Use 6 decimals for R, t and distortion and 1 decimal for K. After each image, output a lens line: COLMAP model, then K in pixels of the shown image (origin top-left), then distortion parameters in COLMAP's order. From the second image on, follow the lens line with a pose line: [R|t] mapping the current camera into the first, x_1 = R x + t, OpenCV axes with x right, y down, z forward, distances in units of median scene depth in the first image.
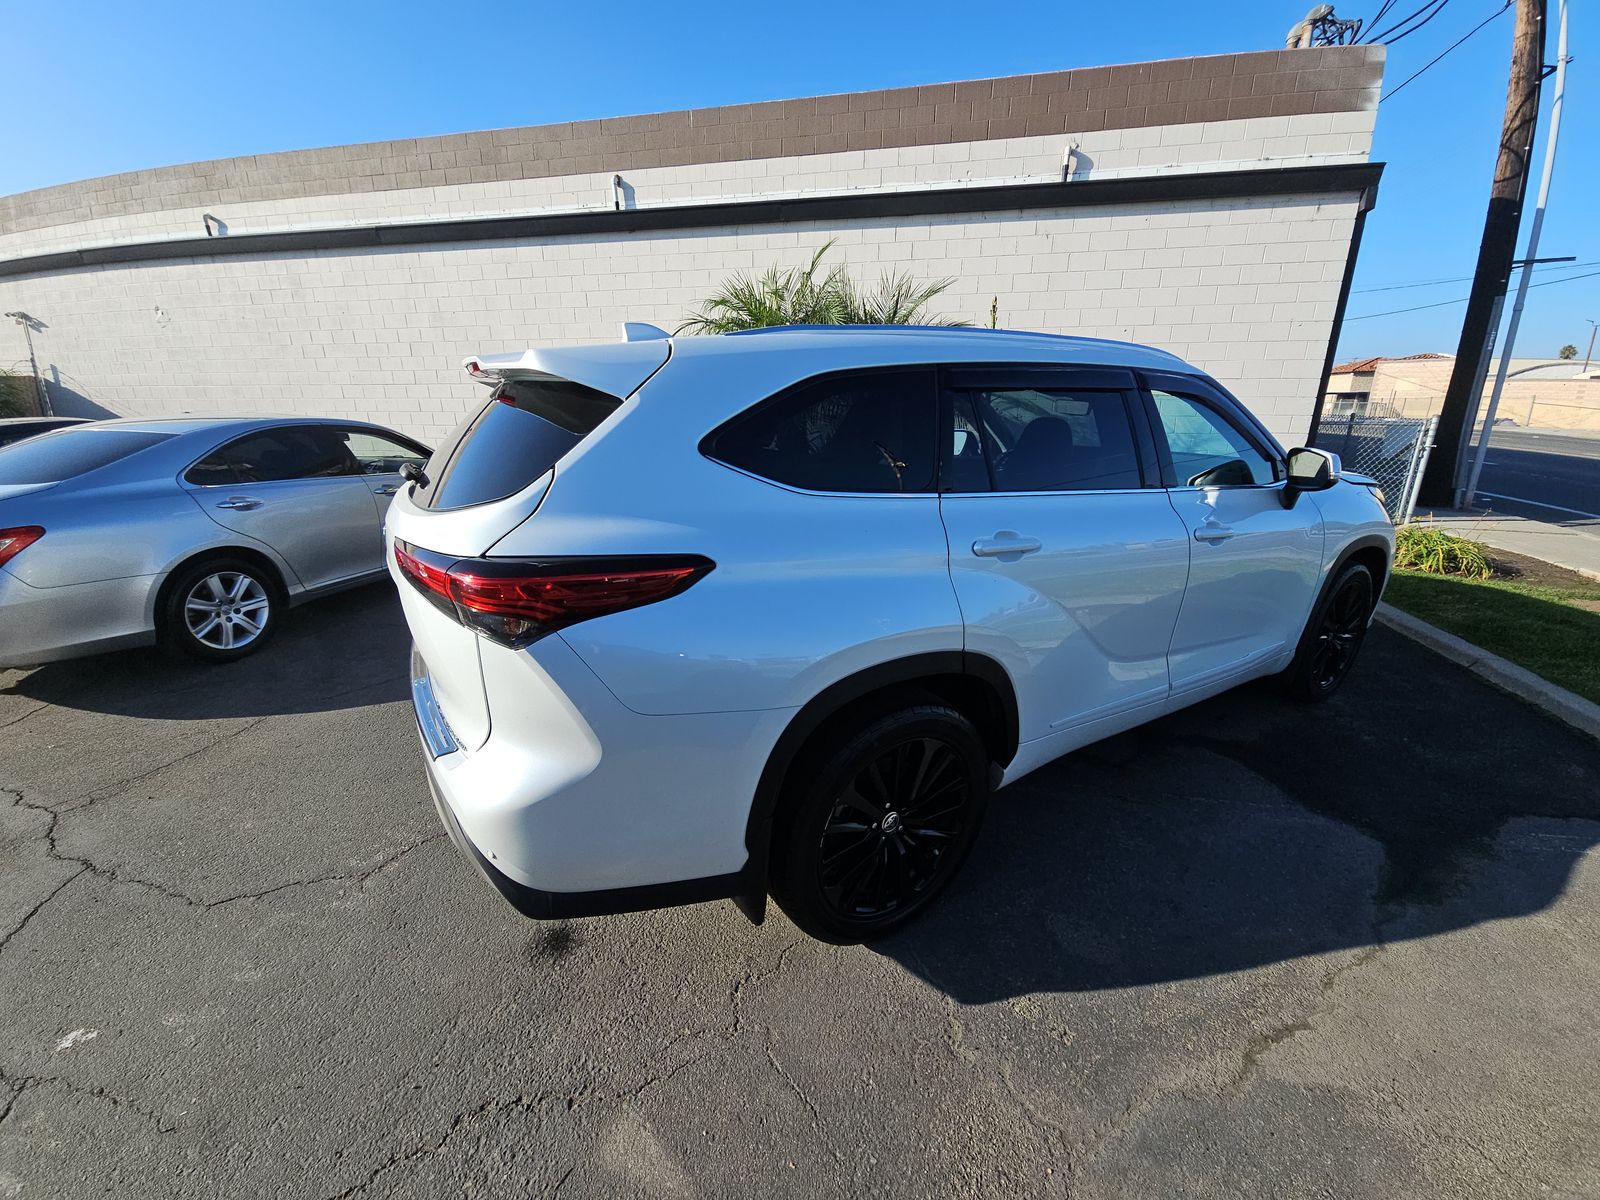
lens RADIAL K [[638.0, 0, 797.7], [0, 638.0, 570.8], [0, 0, 1]] dist [0.031730, -0.021103]
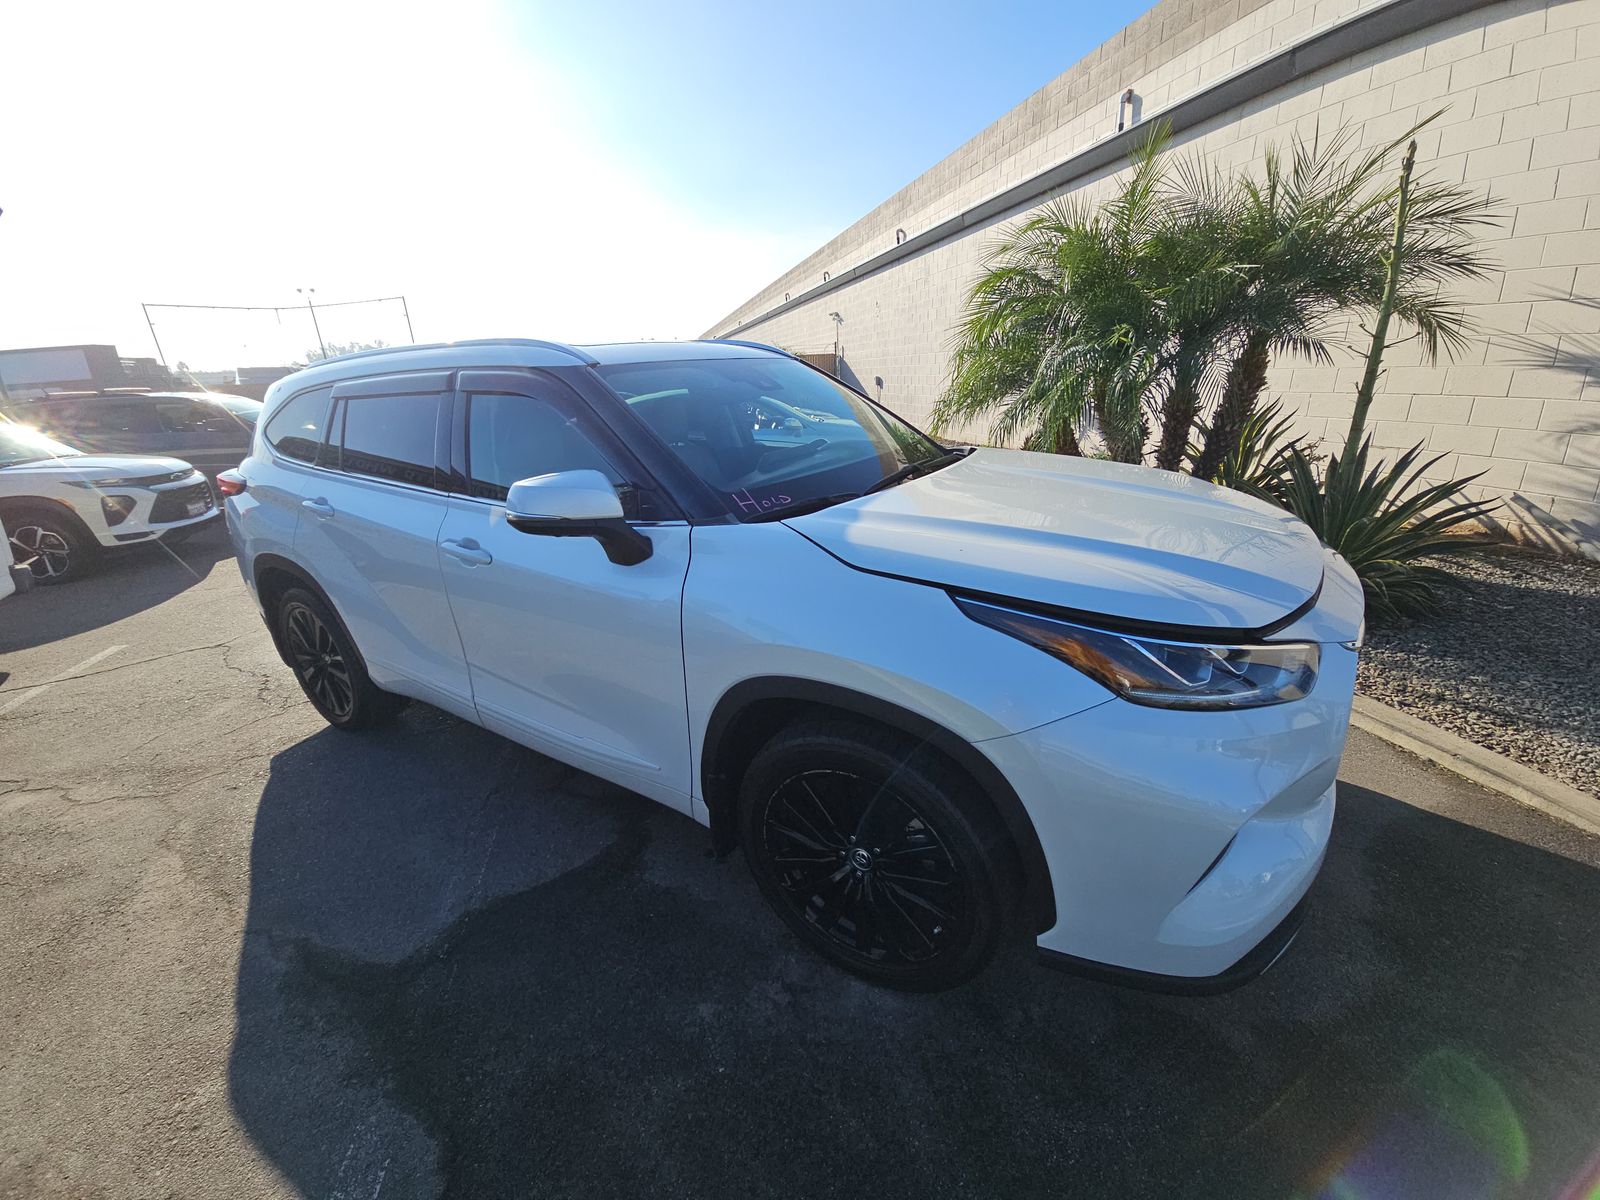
lens RADIAL K [[638.0, 0, 797.7], [0, 638.0, 570.8], [0, 0, 1]] dist [0.031730, -0.021103]
pose [[0.461695, 0.243911, -0.852845, 0.362104], [-0.182105, 0.967036, 0.177985, -0.058822], [0.868145, 0.073133, 0.490894, 0.214114]]
